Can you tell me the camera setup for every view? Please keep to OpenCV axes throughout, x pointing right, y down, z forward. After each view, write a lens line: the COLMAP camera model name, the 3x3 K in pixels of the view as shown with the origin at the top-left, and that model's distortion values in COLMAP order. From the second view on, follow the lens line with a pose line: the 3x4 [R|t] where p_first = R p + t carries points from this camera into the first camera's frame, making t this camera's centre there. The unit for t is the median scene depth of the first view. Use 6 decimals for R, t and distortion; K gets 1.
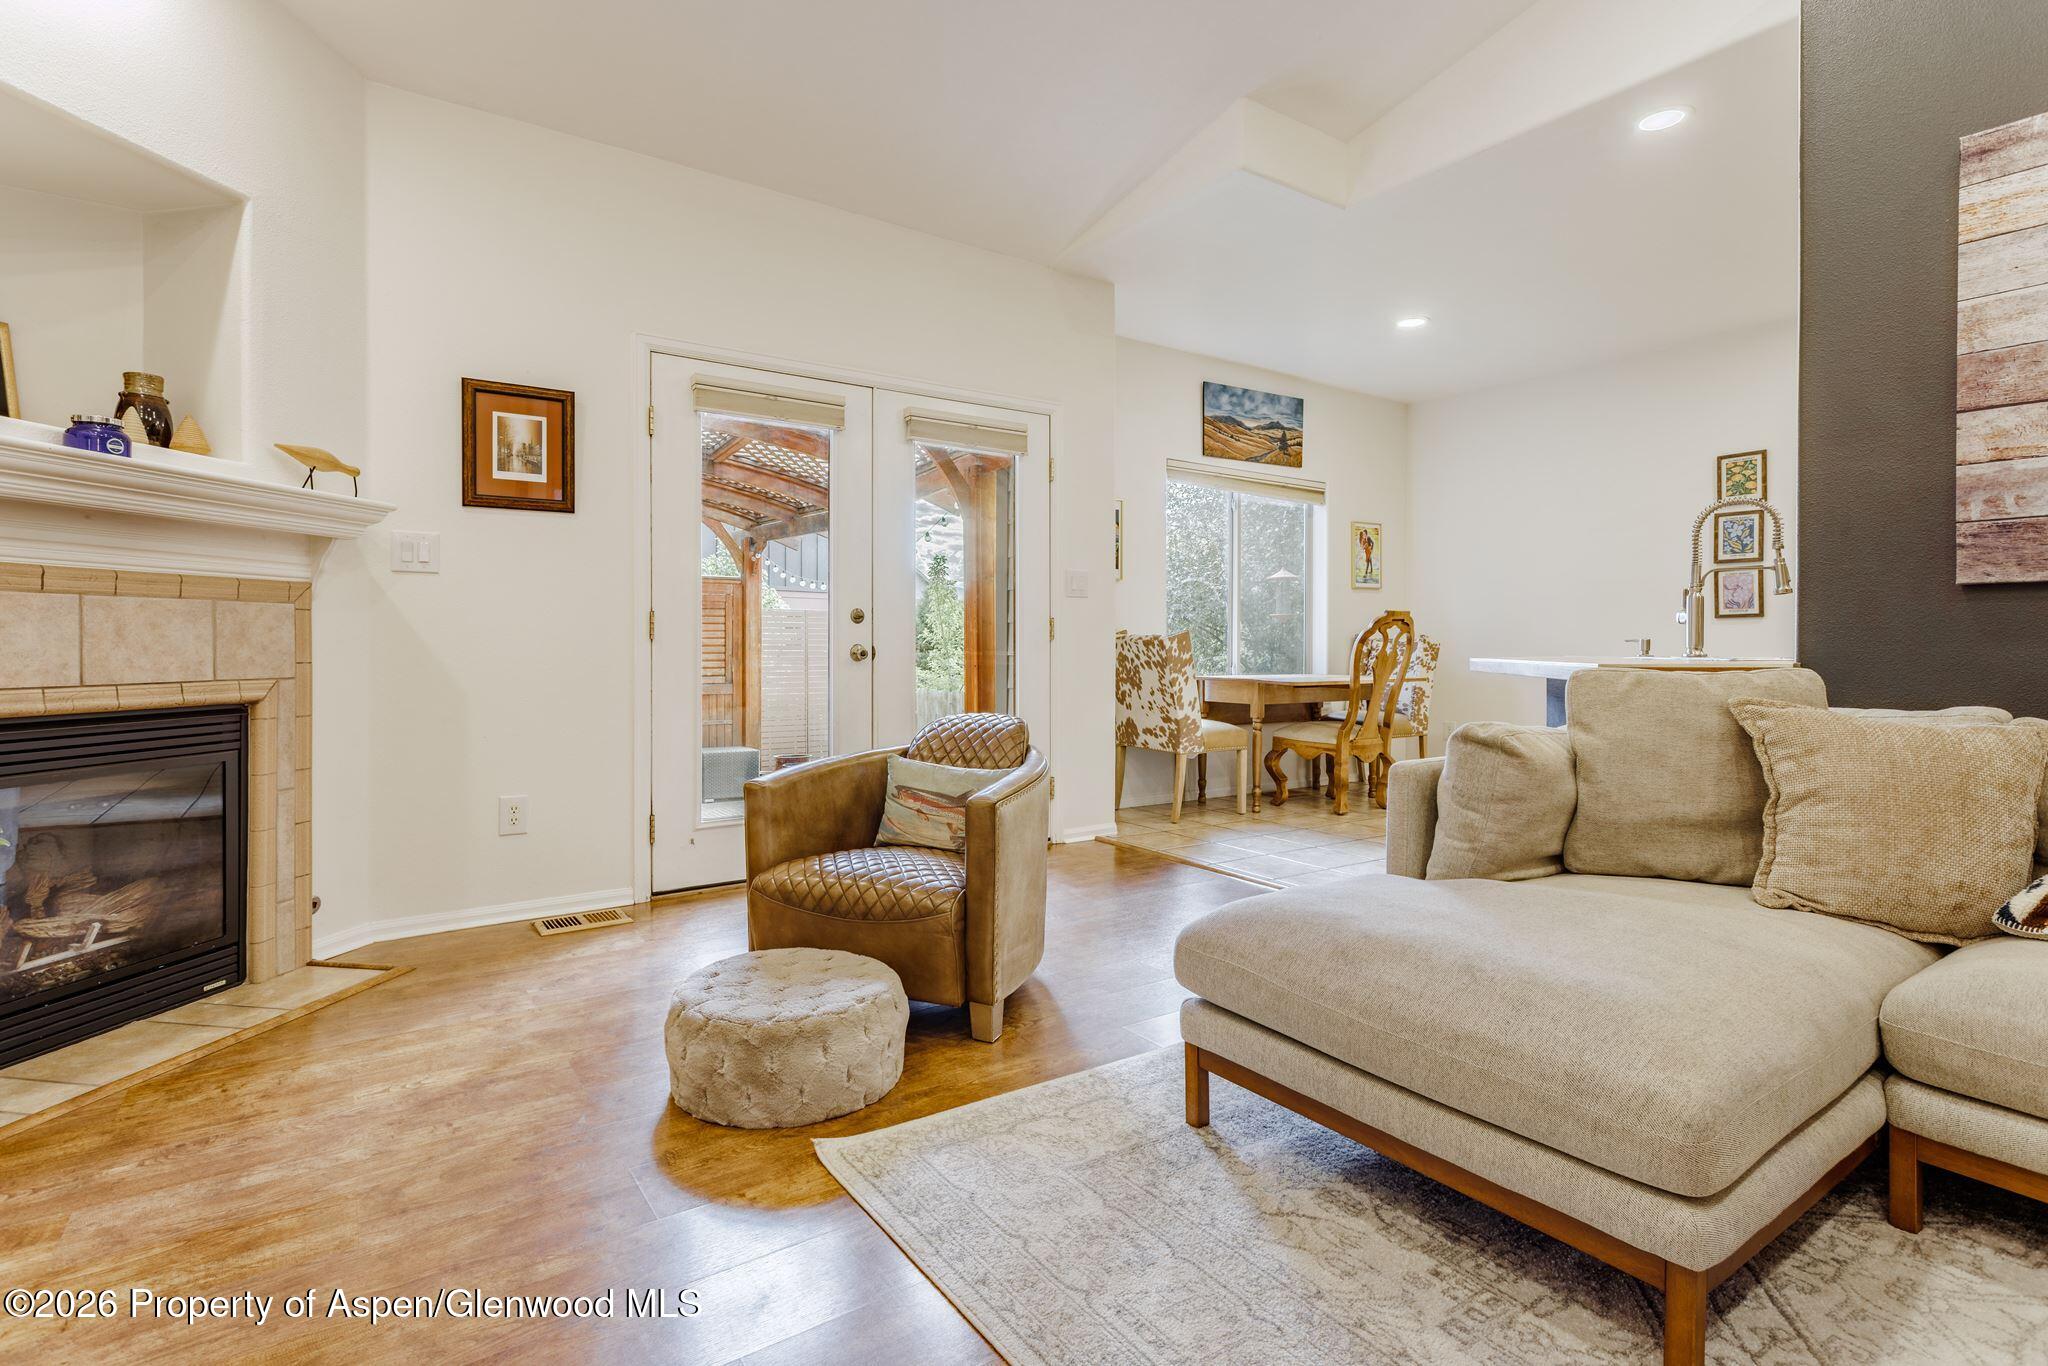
lens RADIAL K [[997.6, 0, 1017.3], [0, 997.6, 650.6], [0, 0, 1]] dist [-0.000911, 0.004571]
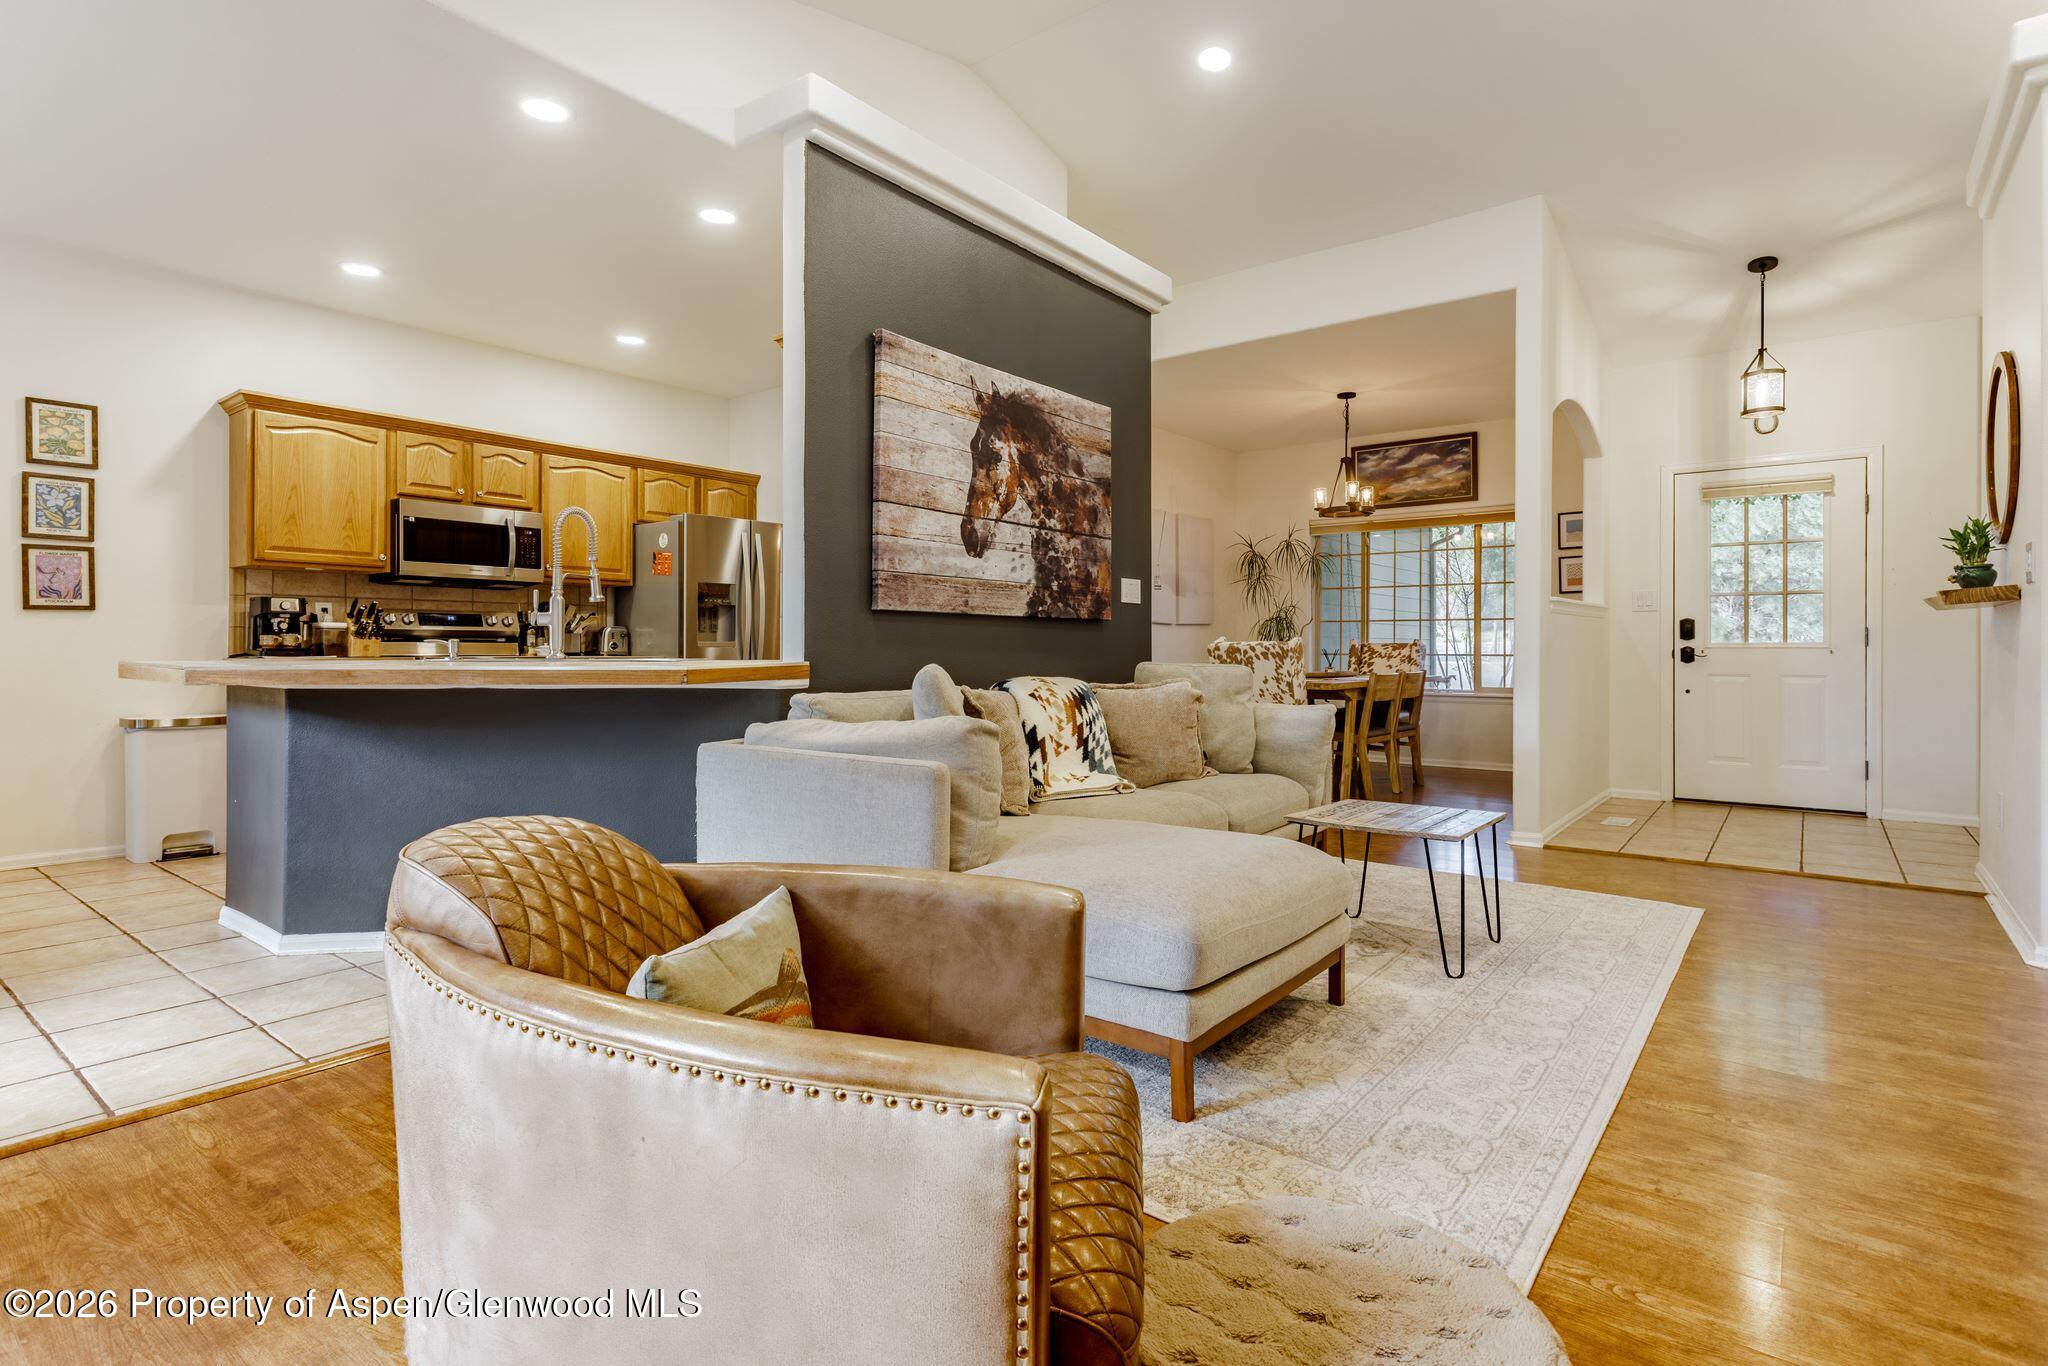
lens RADIAL K [[1012.3, 0, 1019.3], [0, 1012.3, 645.4], [0, 0, 1]] dist [0.003484, 0.000919]
pose [[-0.291799, 0.000296, 0.956480, -0.425908], [0.001774, 0.999998, 0.000232, -0.006196], [-0.956478, 0.001764, -0.291799, 0.817219]]
